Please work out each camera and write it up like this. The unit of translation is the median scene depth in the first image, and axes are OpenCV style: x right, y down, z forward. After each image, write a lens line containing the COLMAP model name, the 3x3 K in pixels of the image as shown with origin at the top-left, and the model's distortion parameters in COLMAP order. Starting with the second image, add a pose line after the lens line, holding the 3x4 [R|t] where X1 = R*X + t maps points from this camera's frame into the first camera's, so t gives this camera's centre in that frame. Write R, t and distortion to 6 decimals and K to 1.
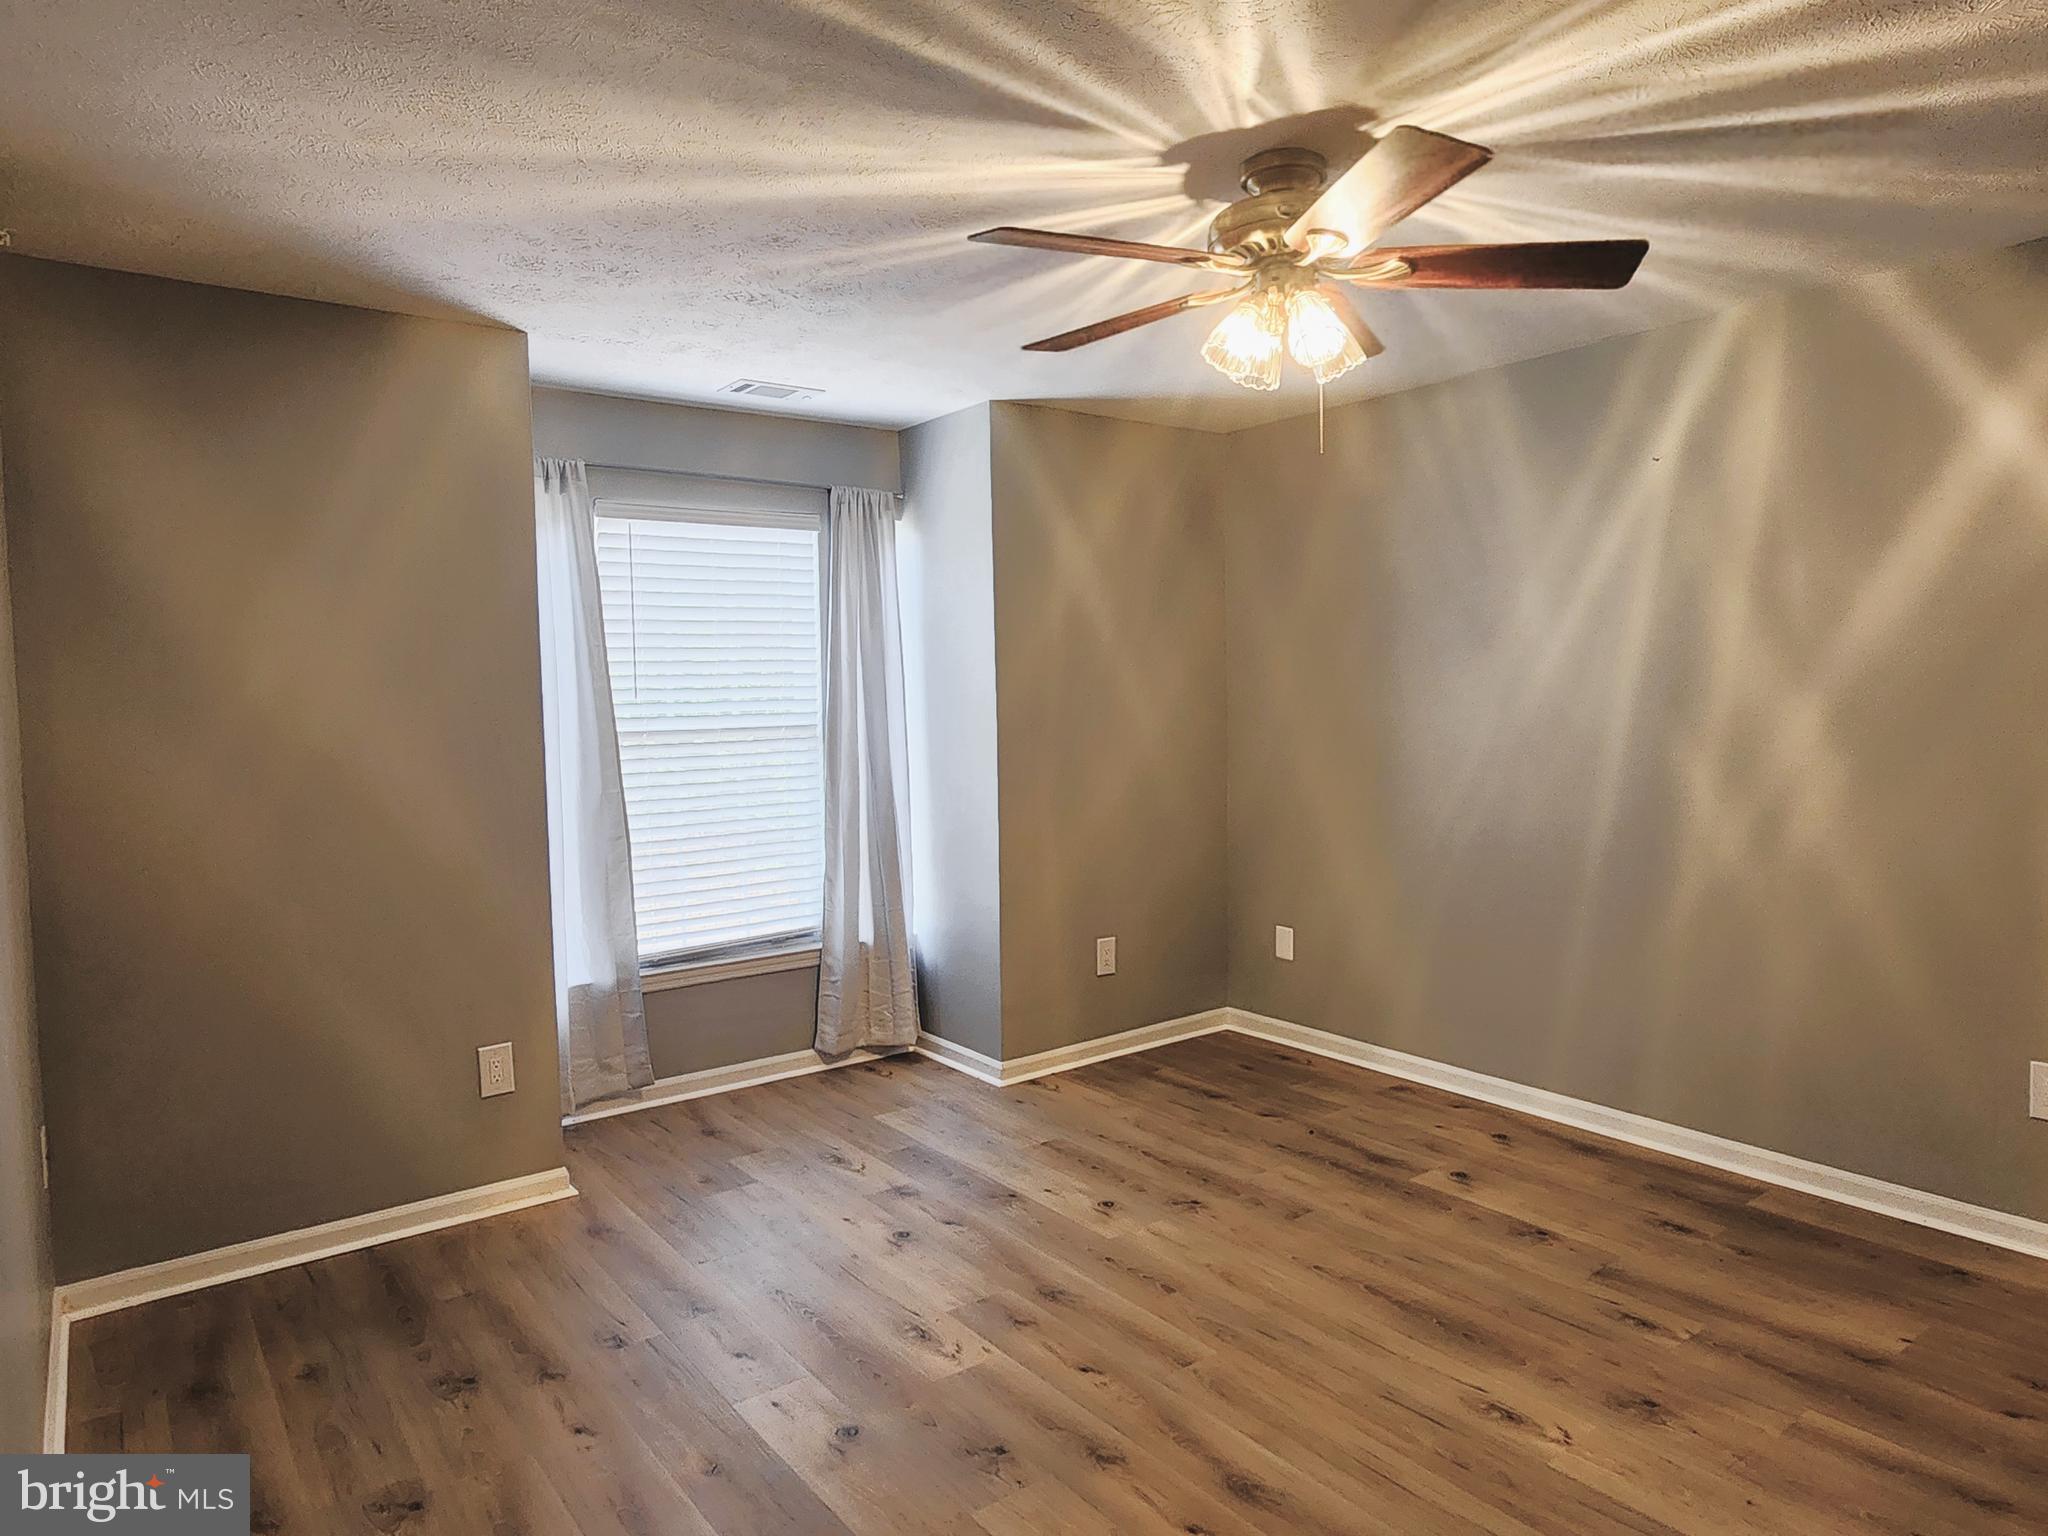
lens RADIAL K [[1245.8, 0, 1032.8], [0, 1245.8, 772.2], [0, 0, 1]] dist [0.001042, -0.003165]
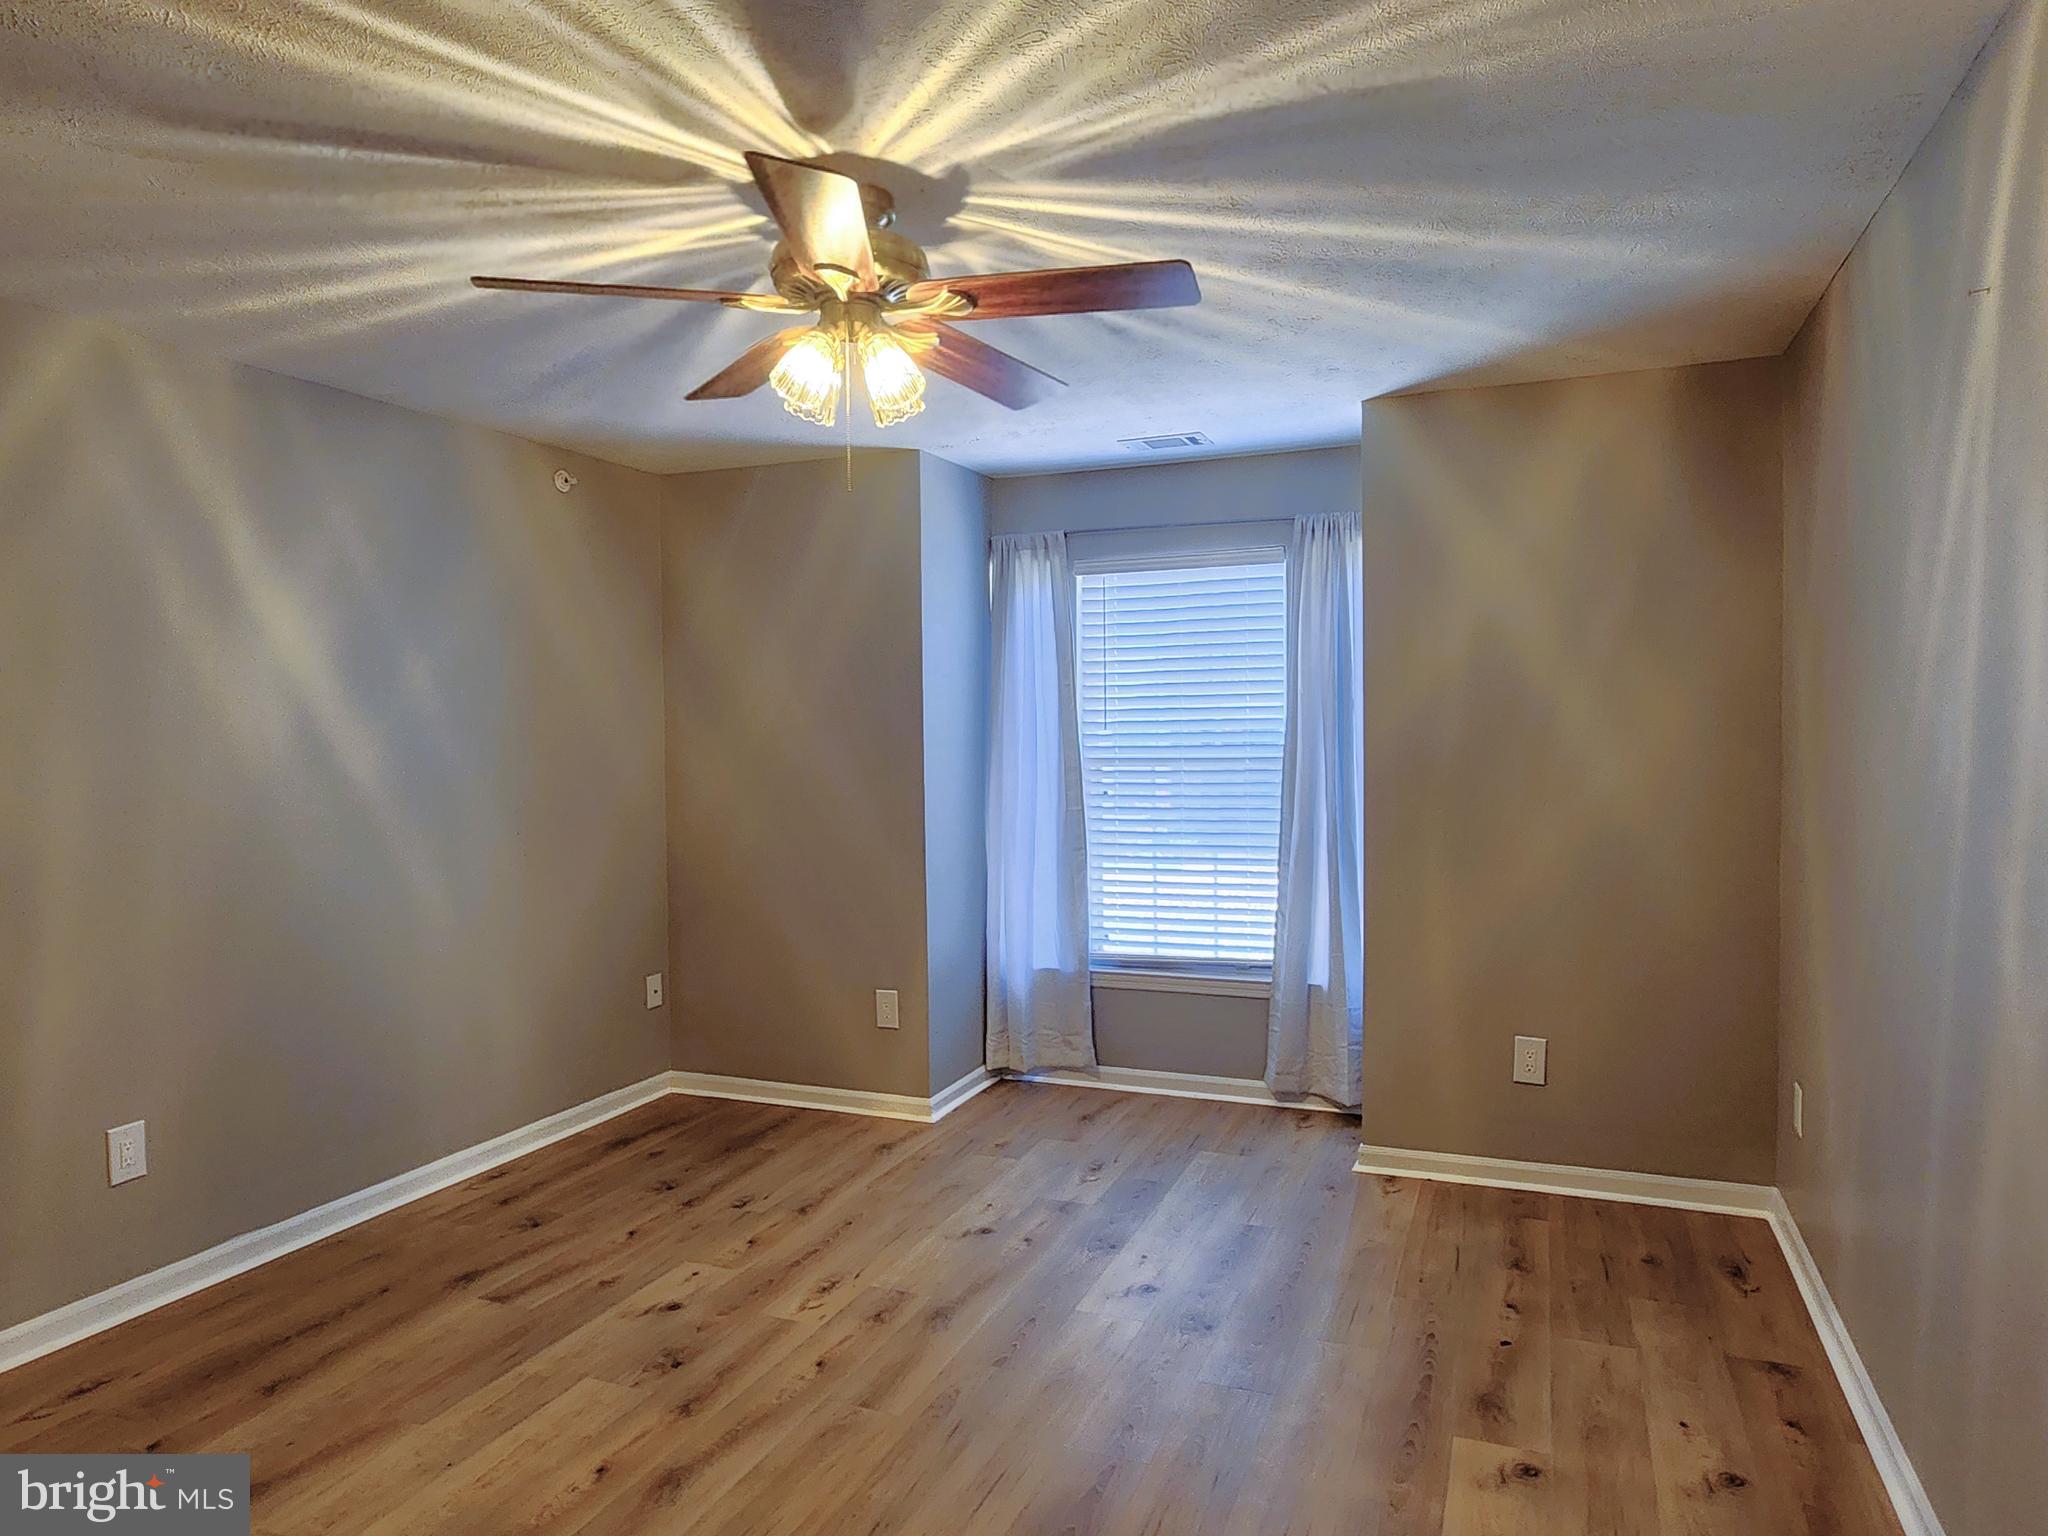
lens RADIAL K [[1245.8, 0, 1032.8], [0, 1245.8, 772.2], [0, 0, 1]] dist [0.001042, -0.003165]
pose [[0.514087, 0.041396, -0.856739, 0.640645], [-0.048603, 0.998636, 0.019088, -0.039023], [0.856360, 0.031828, 0.515398, 0.357999]]
